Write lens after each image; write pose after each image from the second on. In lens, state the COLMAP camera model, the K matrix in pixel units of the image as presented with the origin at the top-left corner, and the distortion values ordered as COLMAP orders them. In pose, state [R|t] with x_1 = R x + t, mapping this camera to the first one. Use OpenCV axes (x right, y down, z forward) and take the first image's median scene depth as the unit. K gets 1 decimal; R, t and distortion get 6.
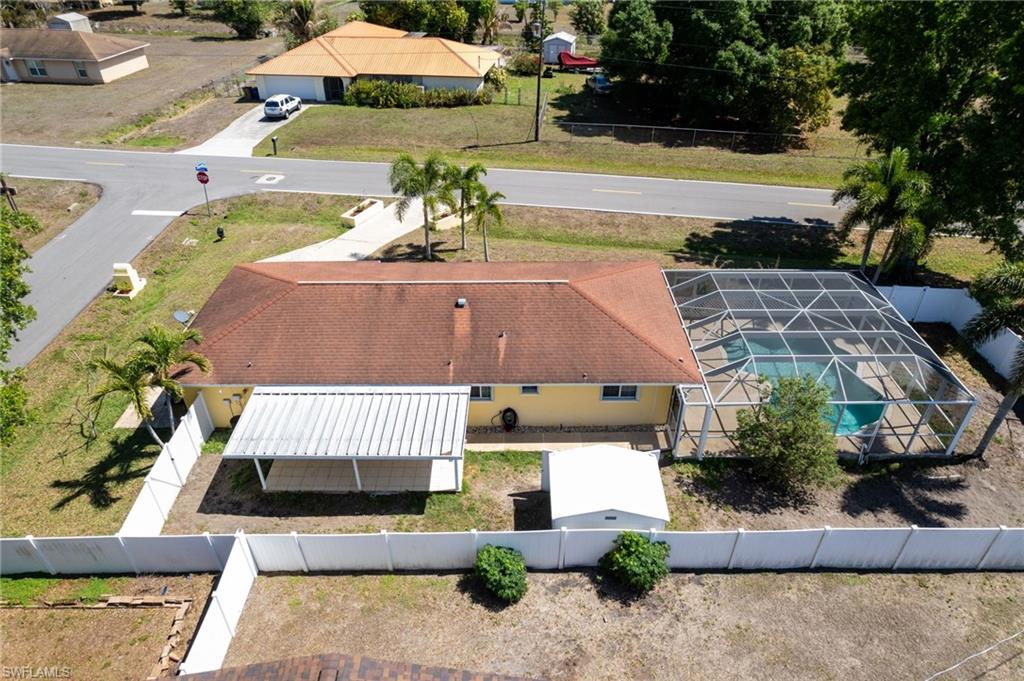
lens RADIAL K [[654.4, 0, 514.5], [0, 654.4, 339.8], [0, 0, 1]] dist [-0.078525, 0.070461]
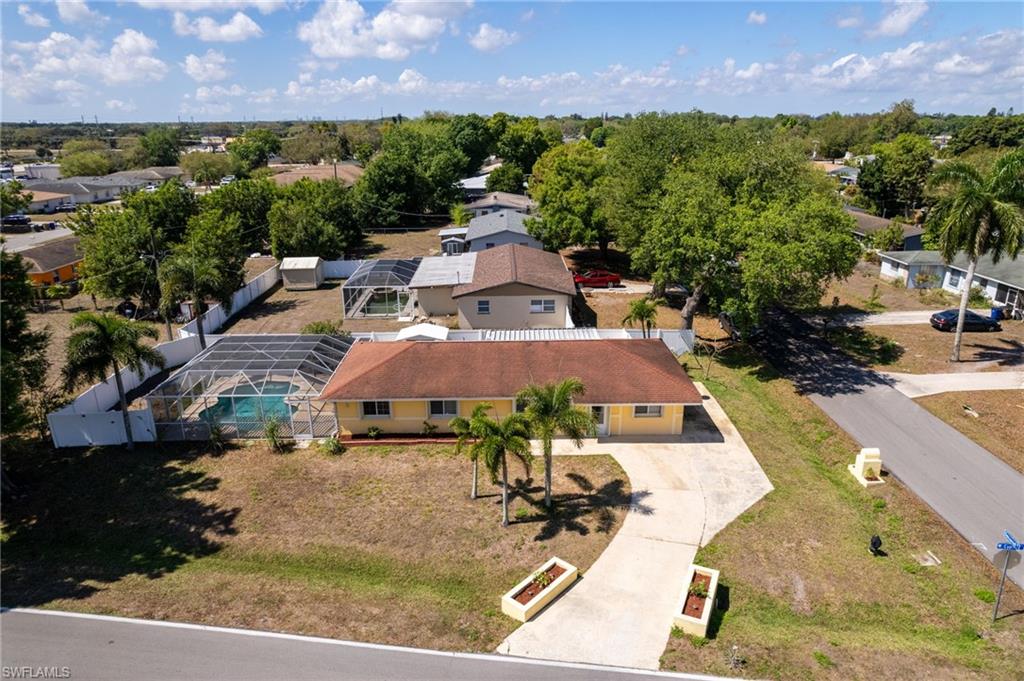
lens RADIAL K [[654.4, 0, 514.5], [0, 654.4, 339.8], [0, 0, 1]] dist [-0.078525, 0.070461]
pose [[-0.999787, 0.013726, -0.015438, -0.105259], [-0.004308, 0.592342, 0.805675, -1.157490], [0.020203, 0.805570, -0.592156, 1.710261]]
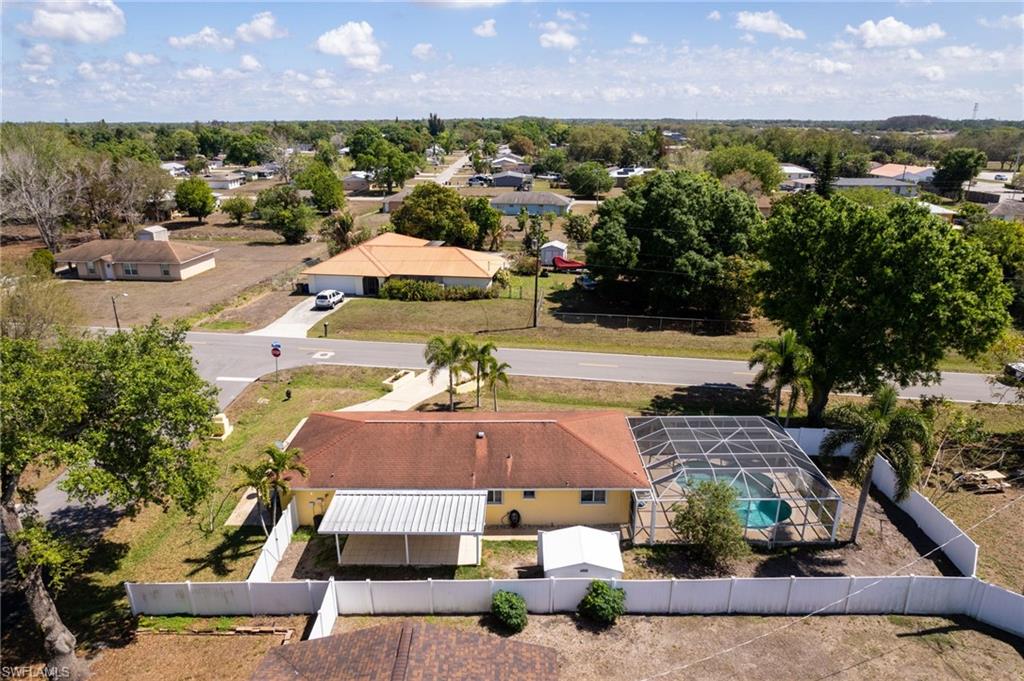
lens RADIAL K [[654.4, 0, 514.5], [0, 654.4, 339.8], [0, 0, 1]] dist [-0.078525, 0.070461]
pose [[0.999998, 0.000378, -0.002147, -0.004473], [-0.000955, 0.961263, -0.275632, 0.121246], [0.001960, 0.275633, 0.961261, -0.380894]]
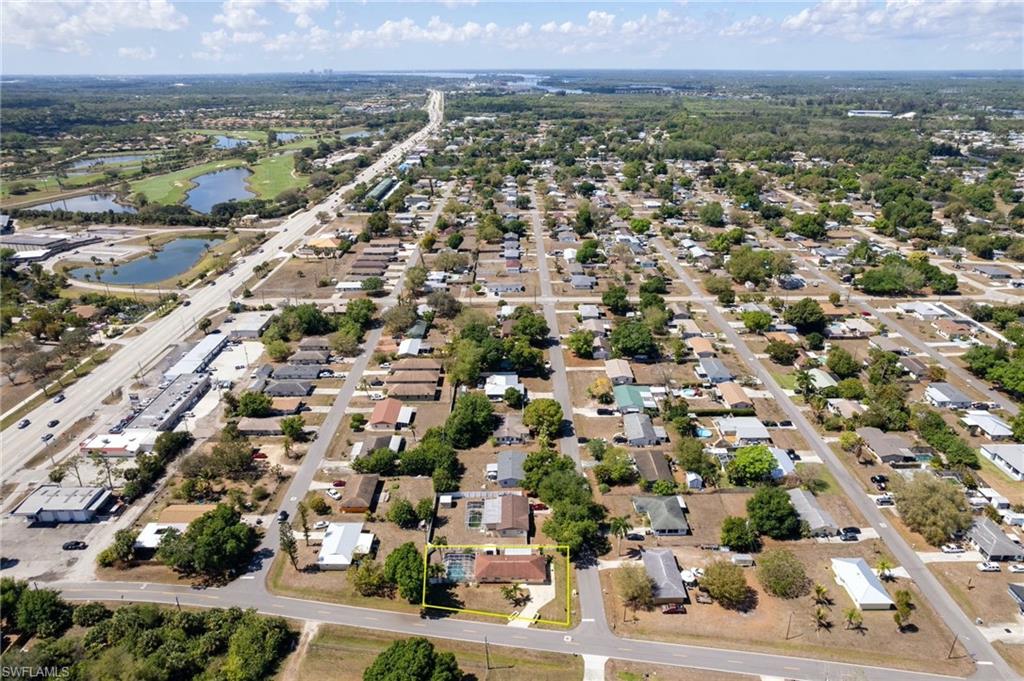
lens RADIAL K [[654.4, 0, 514.5], [0, 654.4, 339.8], [0, 0, 1]] dist [-0.078525, 0.070461]
pose [[-0.999946, 0.008226, 0.006308, -0.218030], [0.009709, 0.530017, 0.847931, -6.809642], [0.003632, 0.847947, -0.530069, 2.488888]]
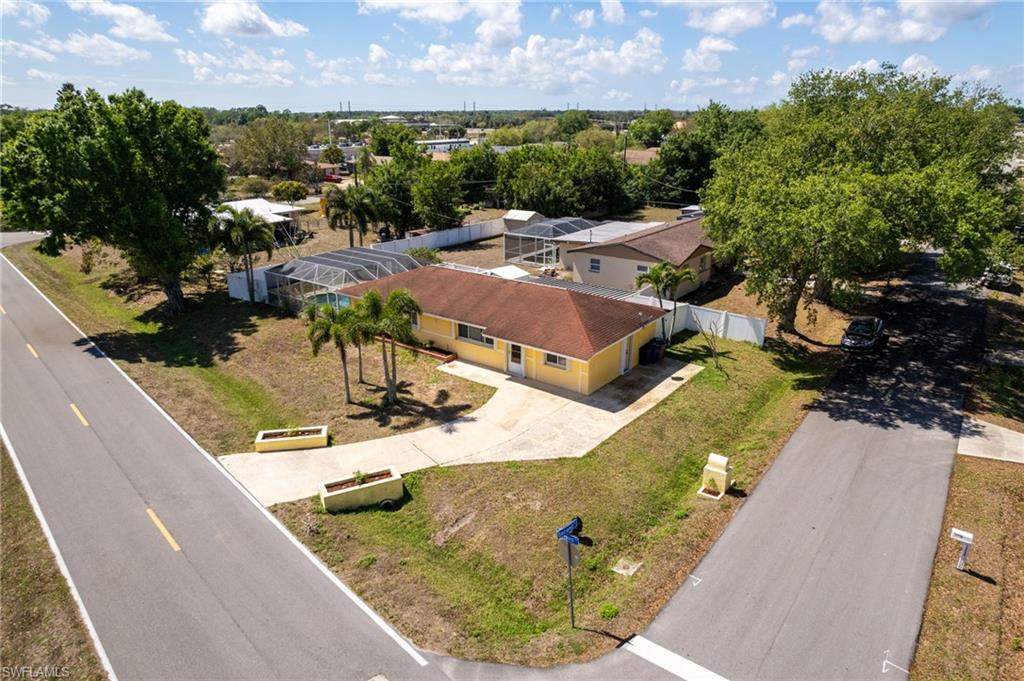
lens RADIAL K [[654.4, 0, 514.5], [0, 654.4, 339.8], [0, 0, 1]] dist [-0.078525, 0.070461]
pose [[-0.795878, -0.195227, 0.573119, -1.005153], [0.351171, 0.622254, 0.699628, -0.985452], [-0.493211, 0.758081, -0.426680, 1.619024]]
